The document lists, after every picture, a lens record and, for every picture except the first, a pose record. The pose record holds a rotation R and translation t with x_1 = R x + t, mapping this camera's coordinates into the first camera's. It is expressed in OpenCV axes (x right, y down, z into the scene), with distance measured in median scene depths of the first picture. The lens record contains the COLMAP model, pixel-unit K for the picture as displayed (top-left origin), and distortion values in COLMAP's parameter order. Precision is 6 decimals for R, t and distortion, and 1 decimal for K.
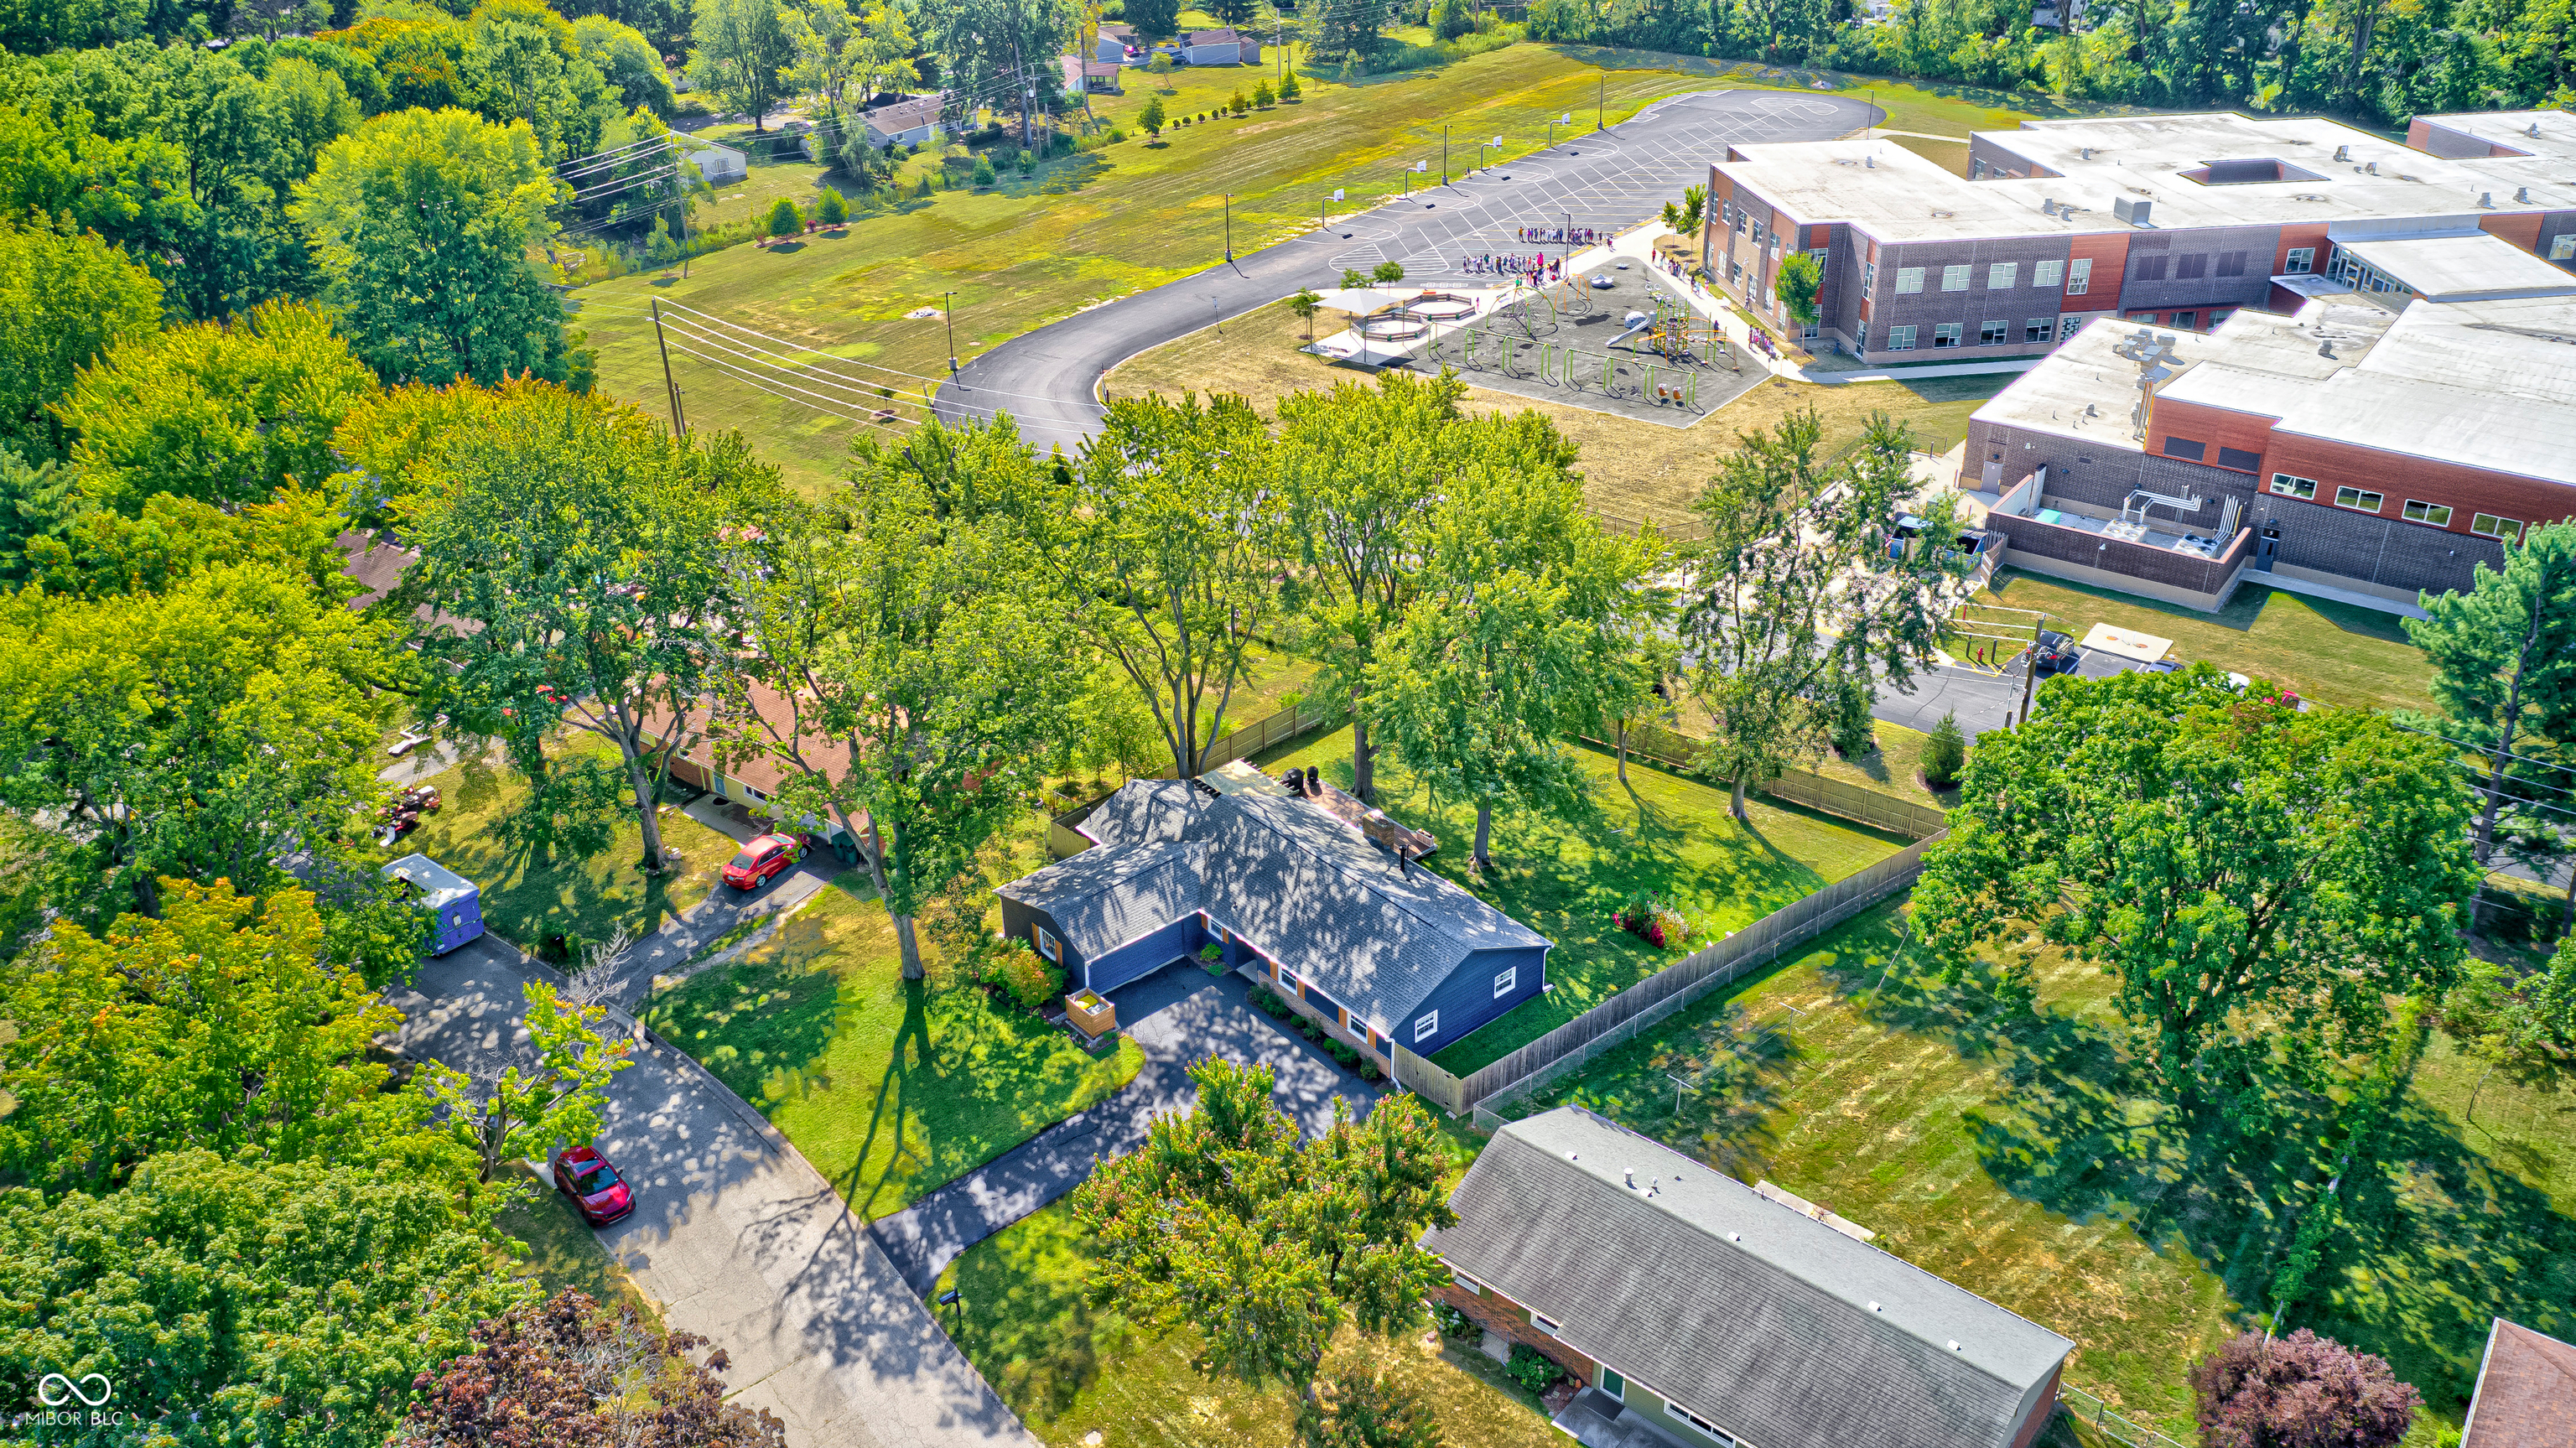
lens RADIAL K [[2268.8, 0, 1288.0], [0, 2268.8, 724.0], [0, 0, 1]] dist [-0.034079, -0.011695]
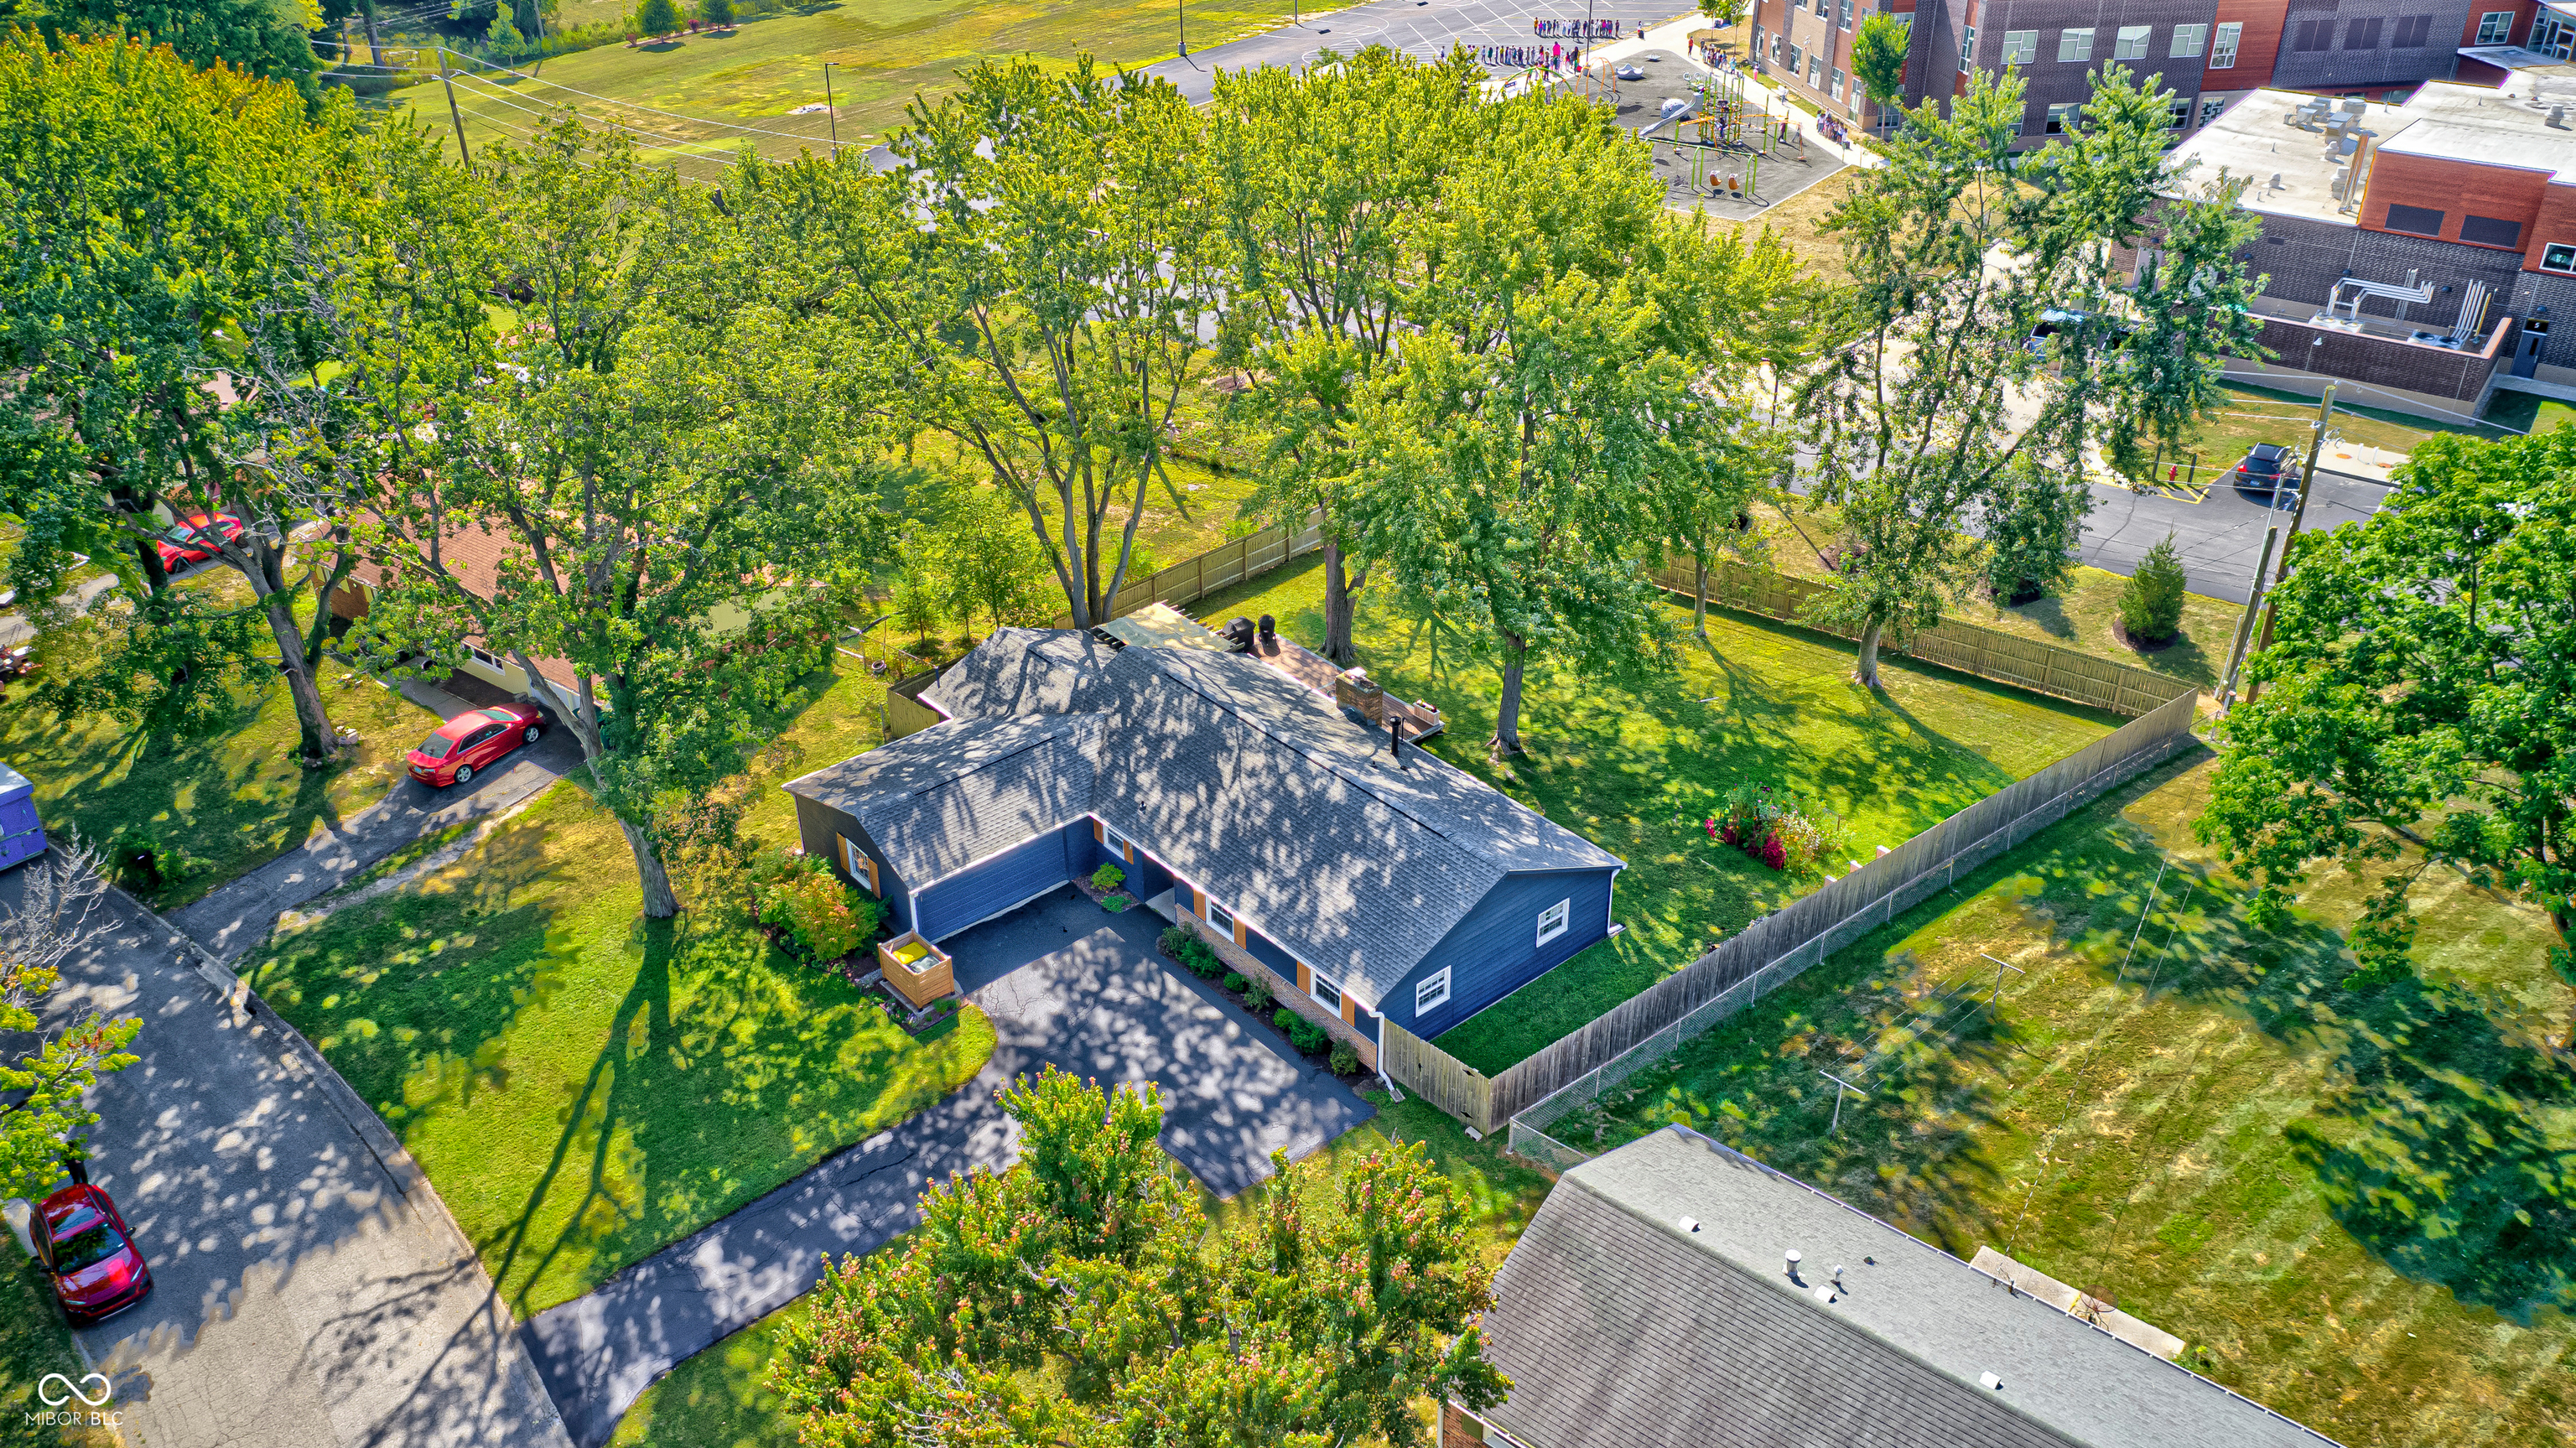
lens RADIAL K [[2268.8, 0, 1288.0], [0, 2268.8, 724.0], [0, 0, 1]] dist [-0.034079, -0.011695]
pose [[0.999972, -0.000376, 0.007468, 0.014510], [0.000135, 0.999483, 0.032157, 0.035877], [-0.007477, -0.032155, 0.999455, 0.349549]]
